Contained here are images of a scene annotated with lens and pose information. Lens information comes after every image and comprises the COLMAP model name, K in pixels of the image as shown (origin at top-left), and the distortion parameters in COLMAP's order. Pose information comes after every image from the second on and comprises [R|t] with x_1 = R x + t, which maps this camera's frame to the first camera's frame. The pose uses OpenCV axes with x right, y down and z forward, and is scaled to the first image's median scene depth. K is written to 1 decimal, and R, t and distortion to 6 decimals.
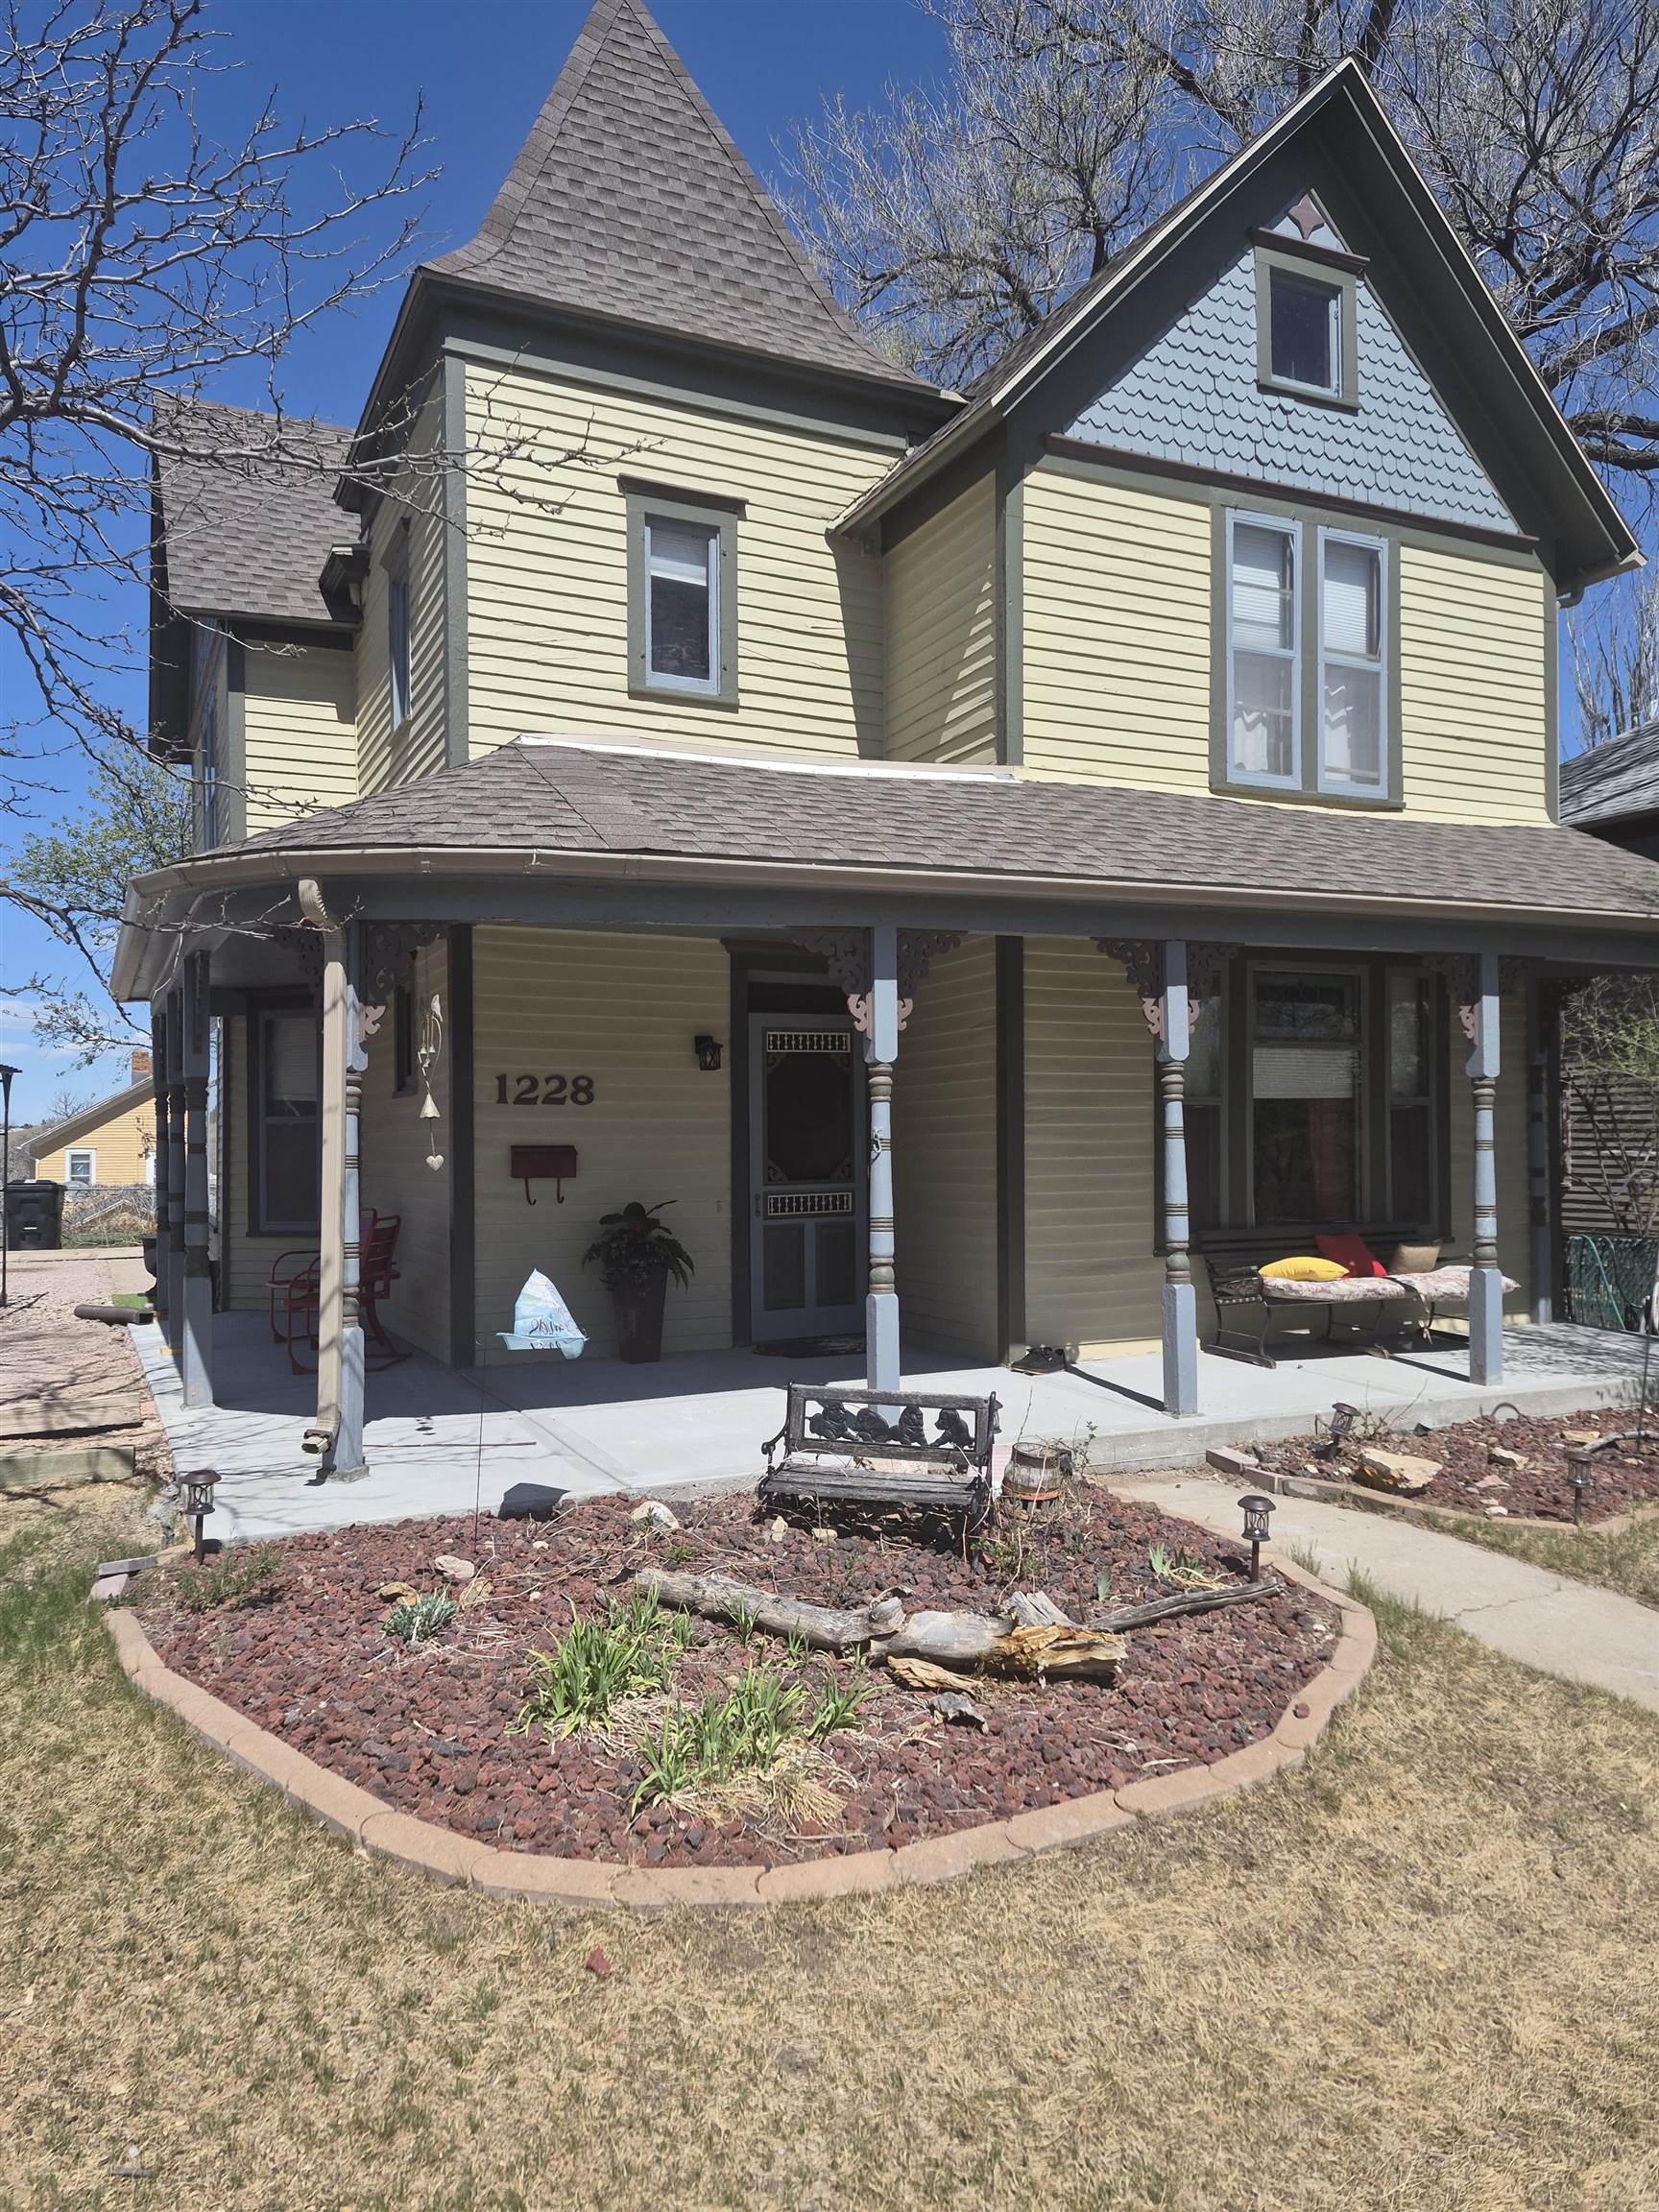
lens RADIAL K [[1537.6, 0, 845.7], [0, 1537.6, 1106.6], [0, 0, 1]] dist [0.024845, -0.006302]
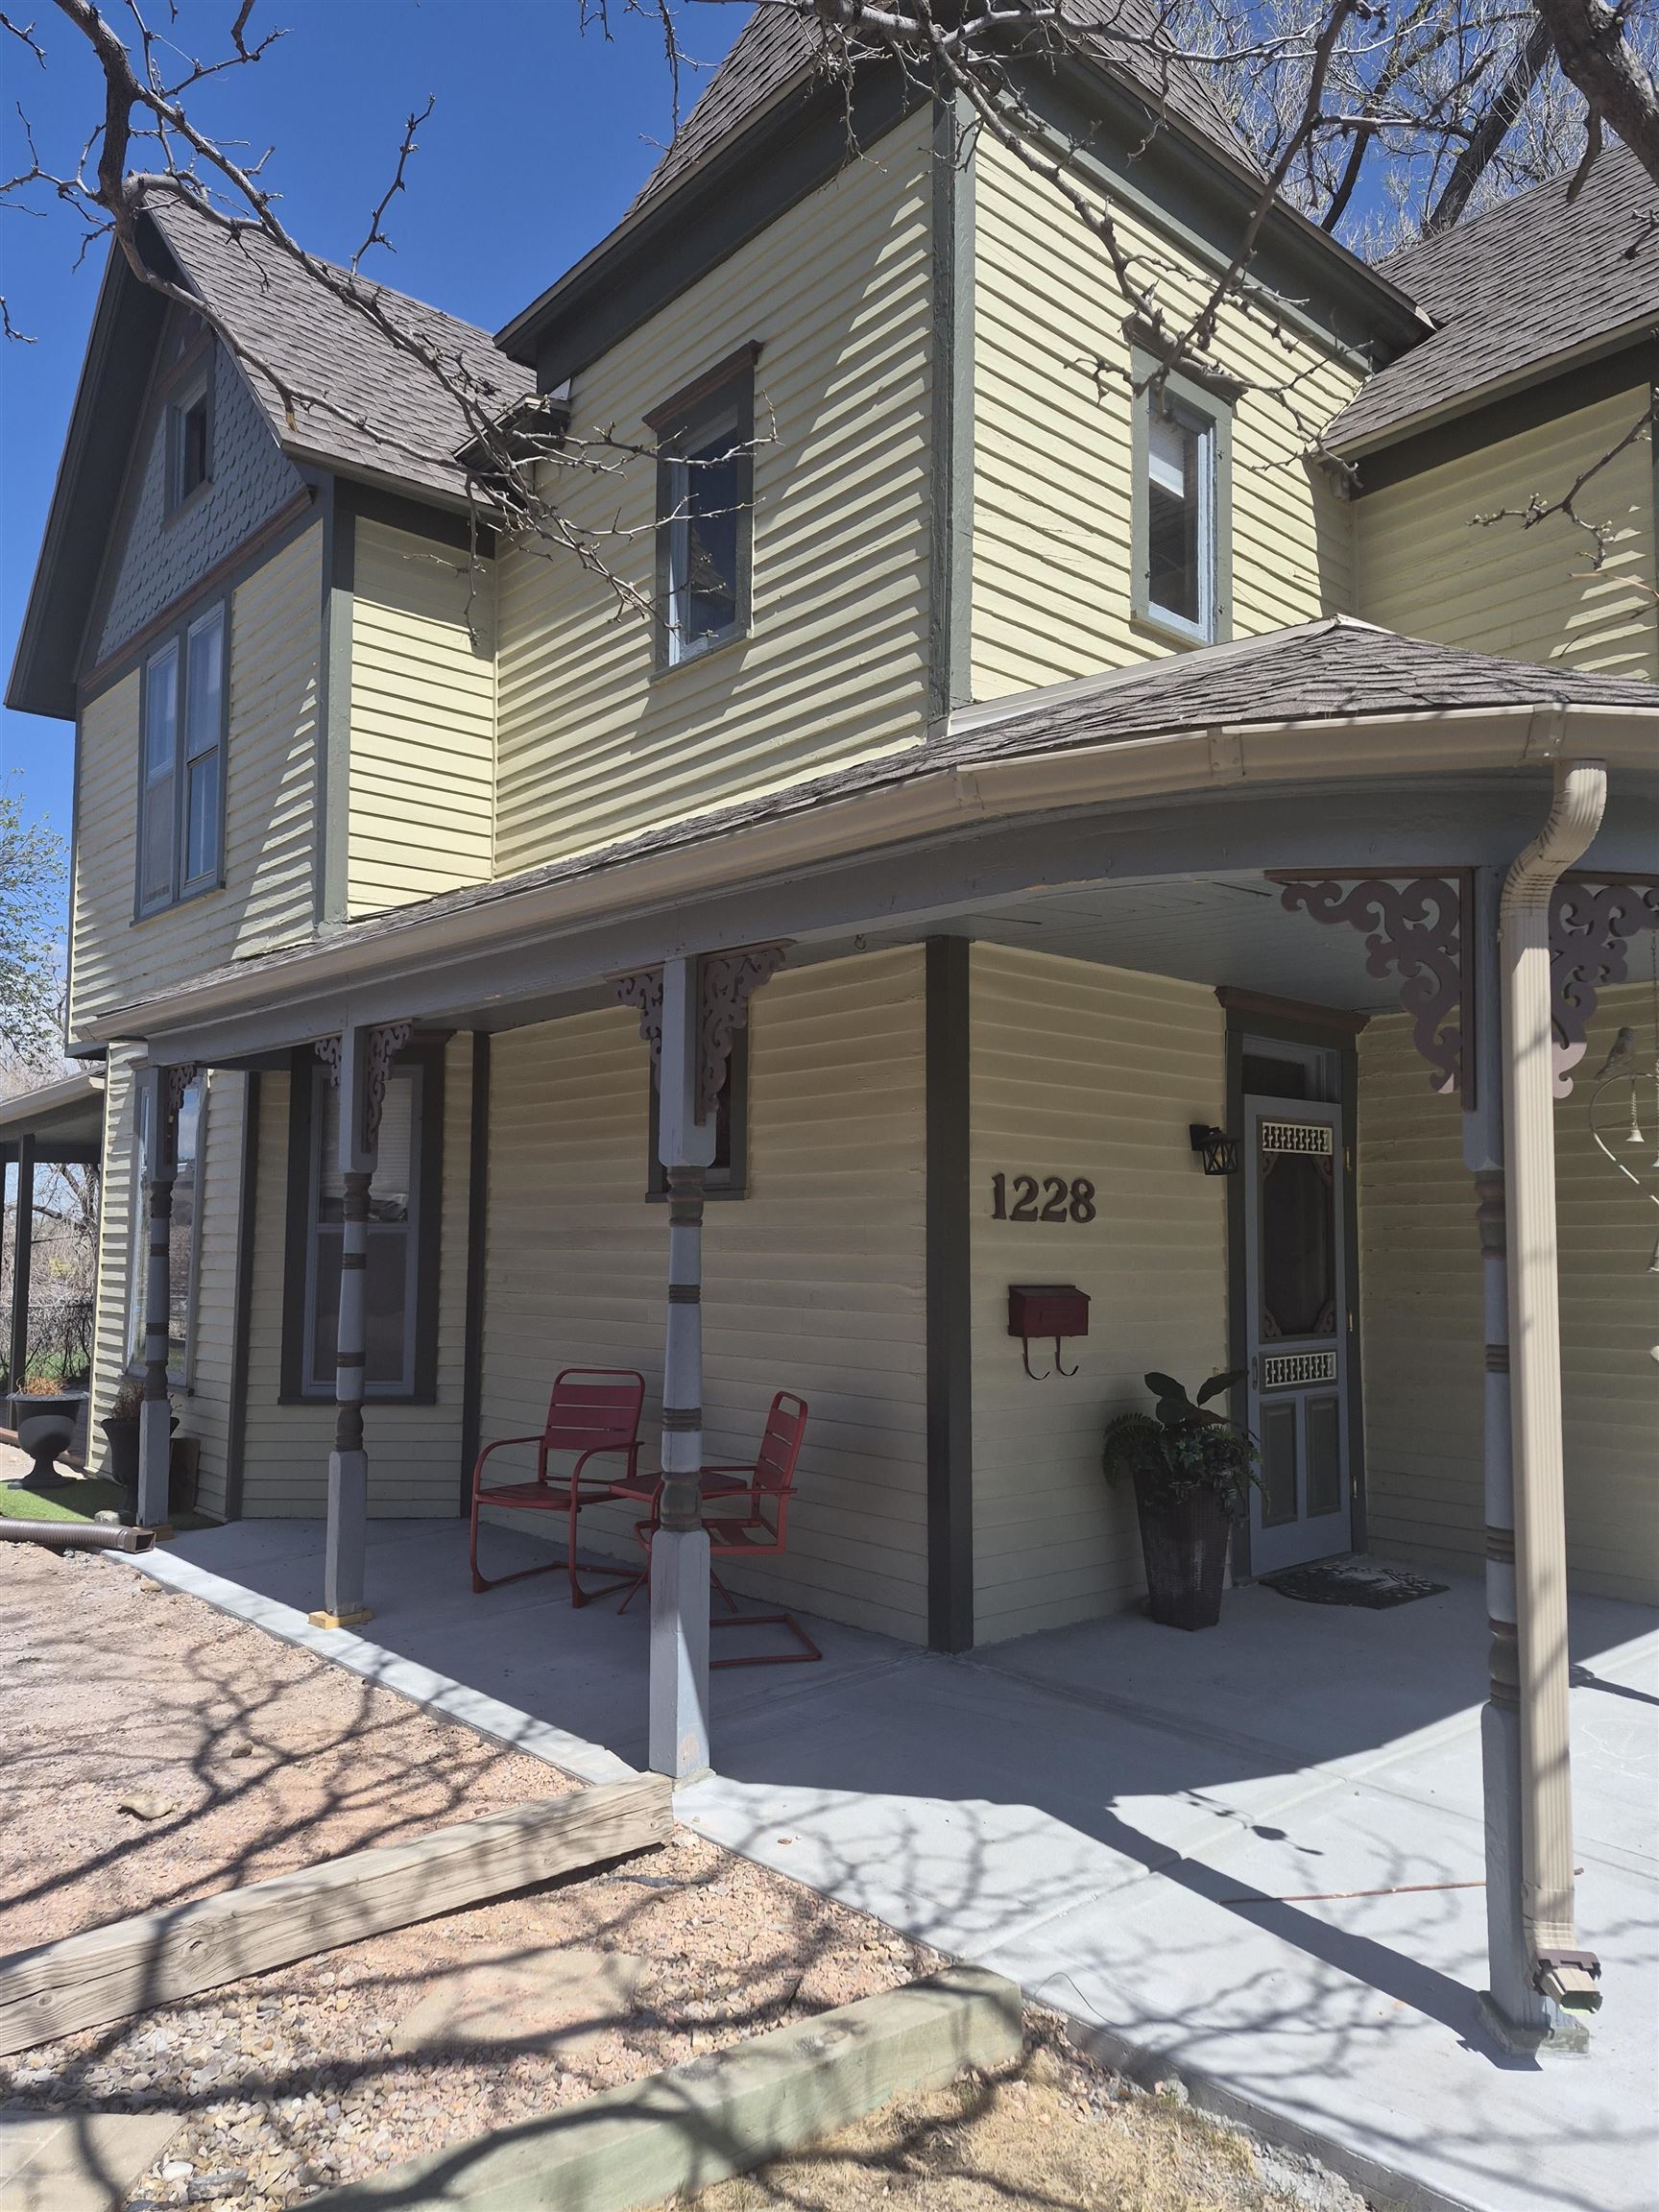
lens RADIAL K [[1537.6, 0, 817.7], [0, 1537.6, 1109.2], [0, 0, 1]] dist [0.024845, -0.006302]
pose [[0.961344, 0.037084, 0.272841, -0.454964], [-0.017506, 0.997116, -0.073846, 0.000924], [-0.274793, 0.066215, 0.959221, 0.393134]]
